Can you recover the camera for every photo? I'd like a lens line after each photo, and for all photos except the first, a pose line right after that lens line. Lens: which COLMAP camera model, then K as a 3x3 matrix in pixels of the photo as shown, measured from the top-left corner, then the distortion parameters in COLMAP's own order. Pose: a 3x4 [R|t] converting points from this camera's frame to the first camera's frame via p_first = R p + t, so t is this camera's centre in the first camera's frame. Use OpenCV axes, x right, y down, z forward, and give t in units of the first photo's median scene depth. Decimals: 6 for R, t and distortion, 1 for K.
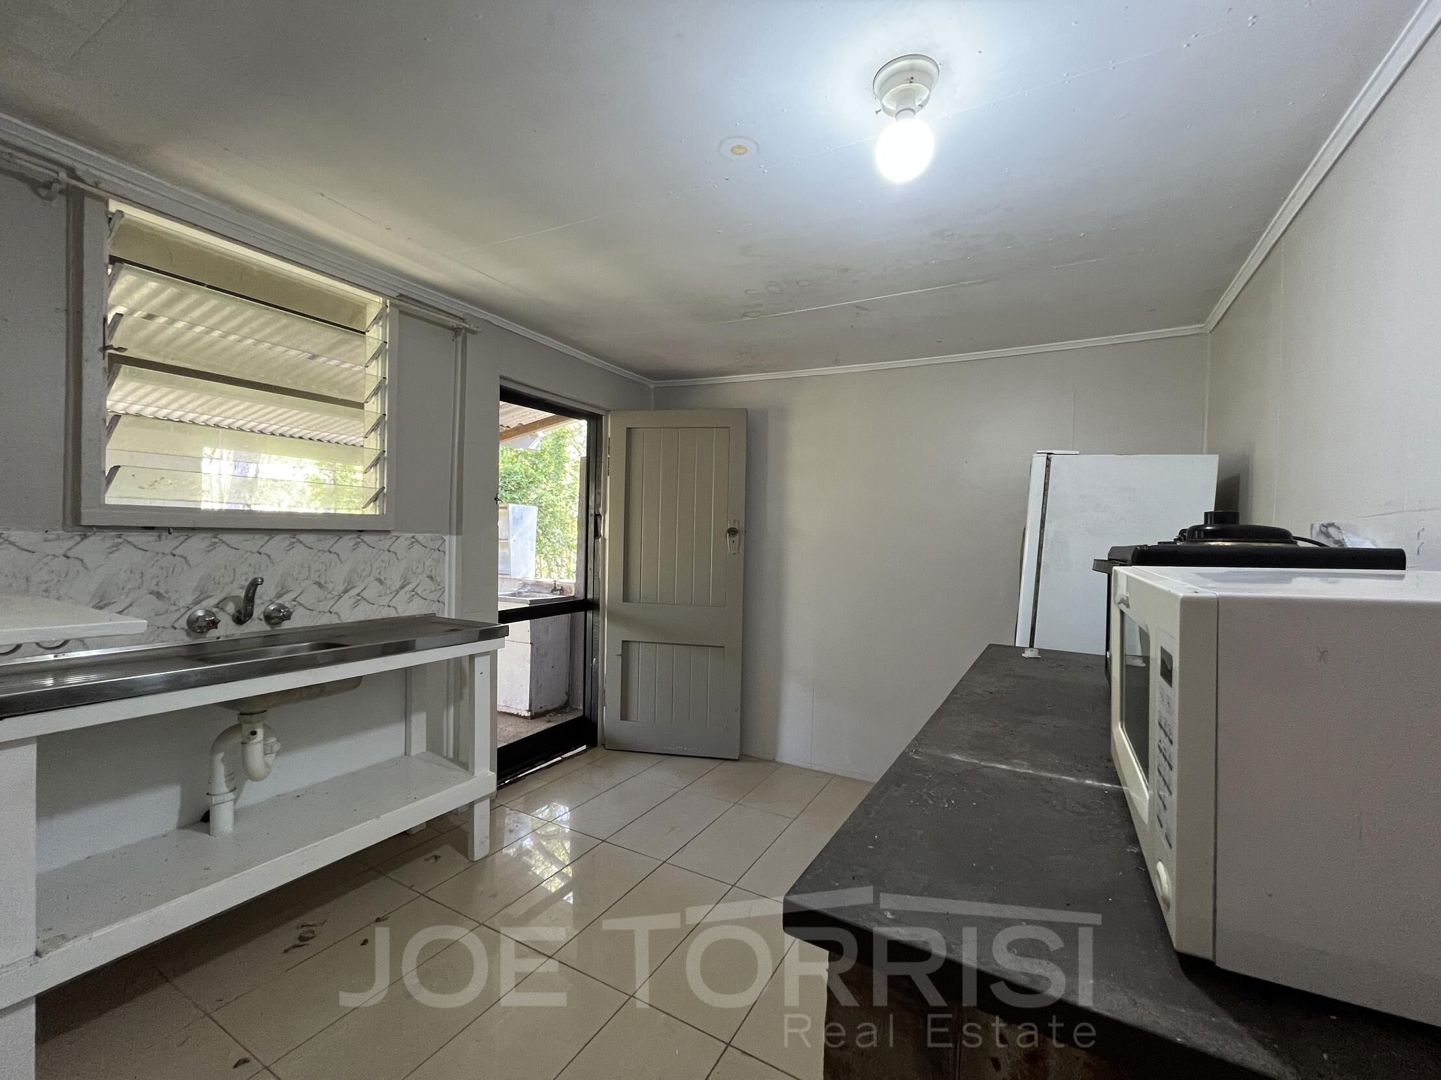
lens RADIAL K [[586.9, 0, 721.8], [0, 586.9, 539.0], [0, 0, 1]] dist [-0.001073, -0.000020]
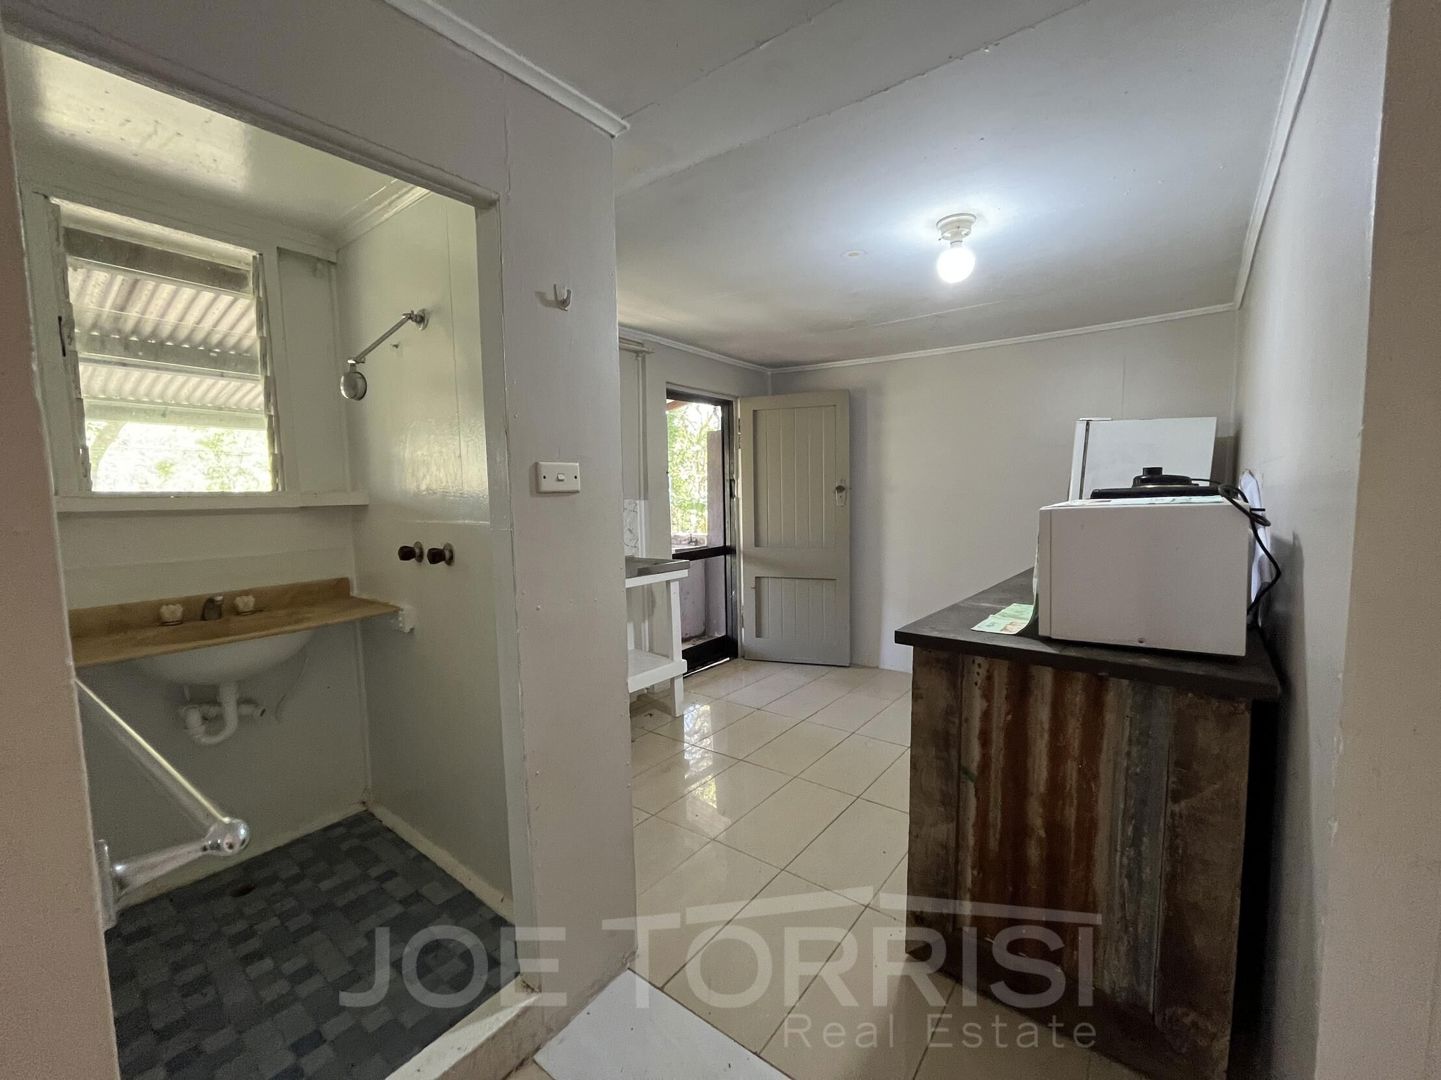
lens RADIAL K [[586.9, 0, 722.3], [0, 586.9, 543.4], [0, 0, 1]] dist [-0.001073, -0.000020]
pose [[0.987885, -0.028648, -0.152520, -0.041286], [0.040653, 0.996265, 0.076179, -0.001967], [0.149768, -0.081456, 0.985360, -0.282701]]
